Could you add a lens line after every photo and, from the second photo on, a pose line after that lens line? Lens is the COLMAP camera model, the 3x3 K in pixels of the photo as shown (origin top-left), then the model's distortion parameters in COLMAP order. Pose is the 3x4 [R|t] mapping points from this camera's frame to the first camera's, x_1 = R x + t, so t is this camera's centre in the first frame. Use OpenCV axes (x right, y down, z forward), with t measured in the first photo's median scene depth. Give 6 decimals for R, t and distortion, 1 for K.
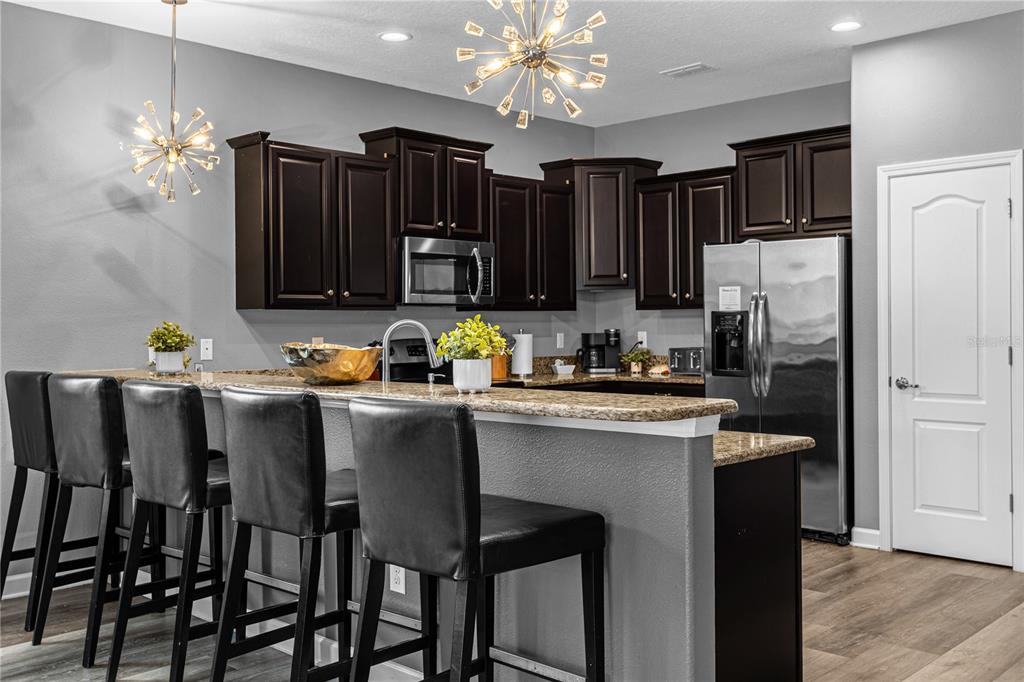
lens RADIAL K [[977.9, 0, 513.5], [0, 977.9, 322.6], [0, 0, 1]] dist [0.039084, -0.005014]
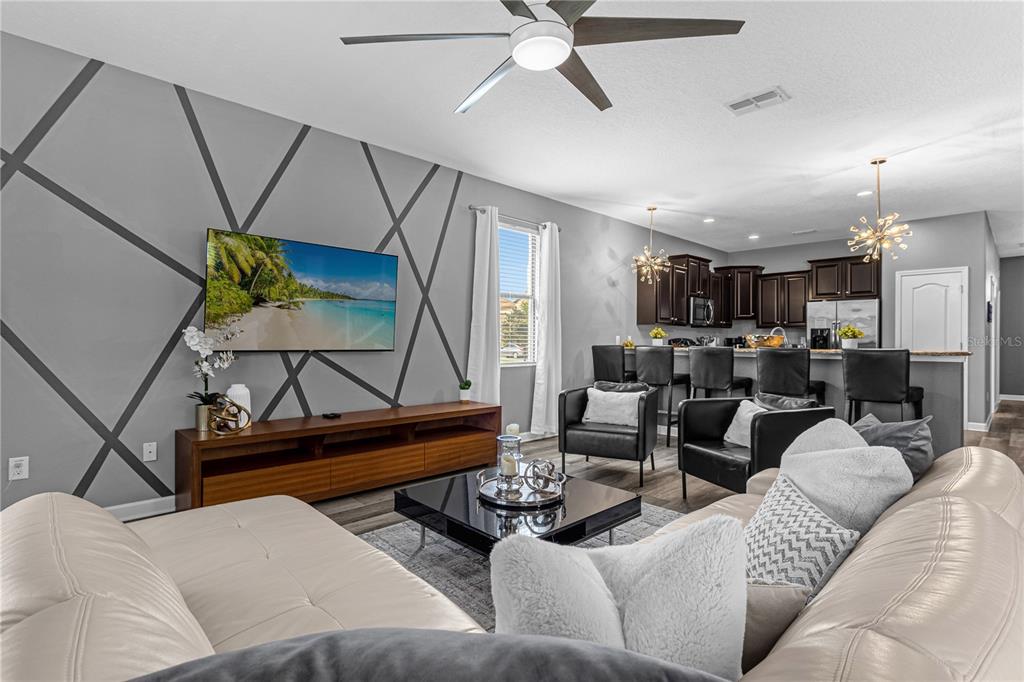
lens RADIAL K [[482.6, 0, 506.1], [0, 482.6, 336.2], [0, 0, 1]] dist [0.002954, 0.000749]
pose [[0.998533, 0.015929, -0.051753, -0.518218], [-0.016425, 0.999823, -0.009162, 0.031705], [0.051597, 0.009999, 0.998618, -0.266823]]
